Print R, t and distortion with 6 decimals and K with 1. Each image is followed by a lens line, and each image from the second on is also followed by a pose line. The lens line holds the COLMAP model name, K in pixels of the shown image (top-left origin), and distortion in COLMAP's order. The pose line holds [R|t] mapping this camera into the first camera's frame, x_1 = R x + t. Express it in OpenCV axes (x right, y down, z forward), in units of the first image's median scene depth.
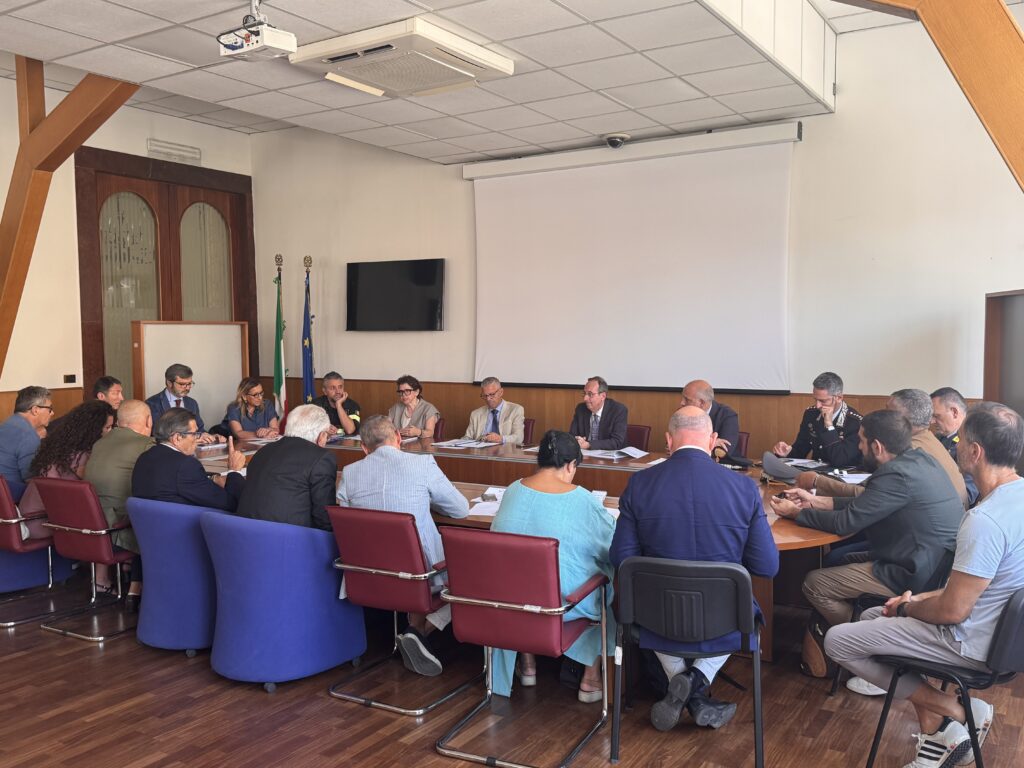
lens RADIAL K [[937.3, 0, 513.1], [0, 937.3, 386.9], [0, 0, 1]] dist [0.038219, 0.000000]
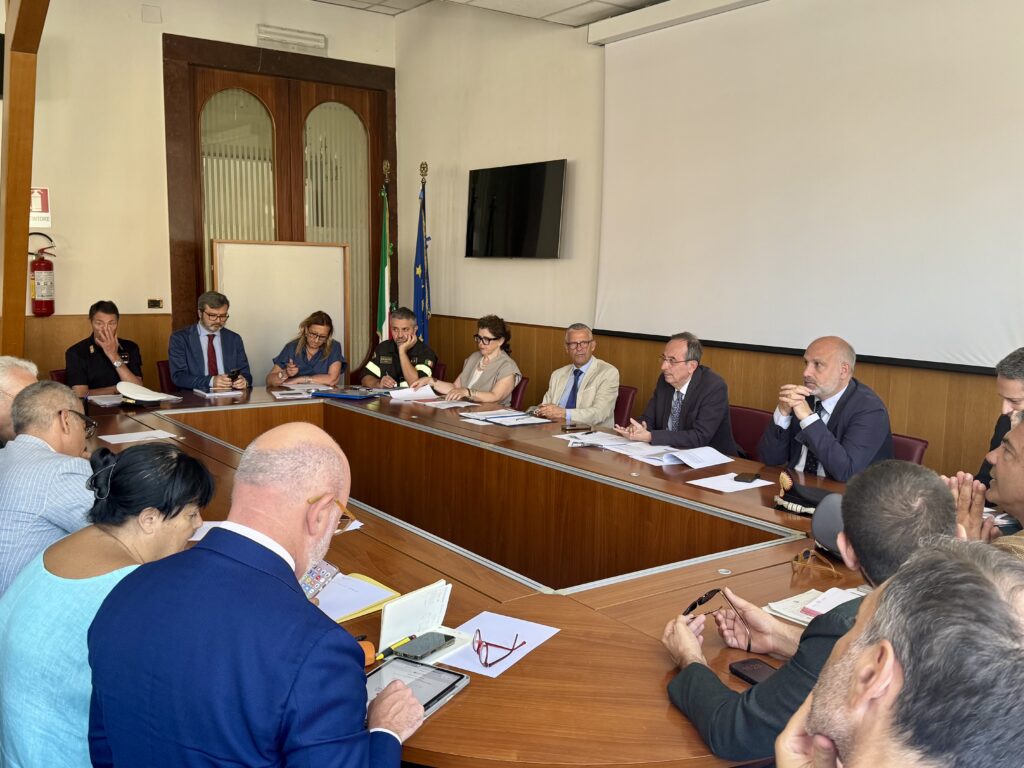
lens RADIAL K [[968.6, 0, 506.2], [0, 968.6, 376.6], [0, 0, 1]] dist [0.085973, 0.000000]
pose [[0.919948, 0.063297, -0.386897, 0.185071], [-0.041743, 0.997085, 0.063870, -0.013007], [0.389812, -0.042607, 0.919908, 0.264750]]
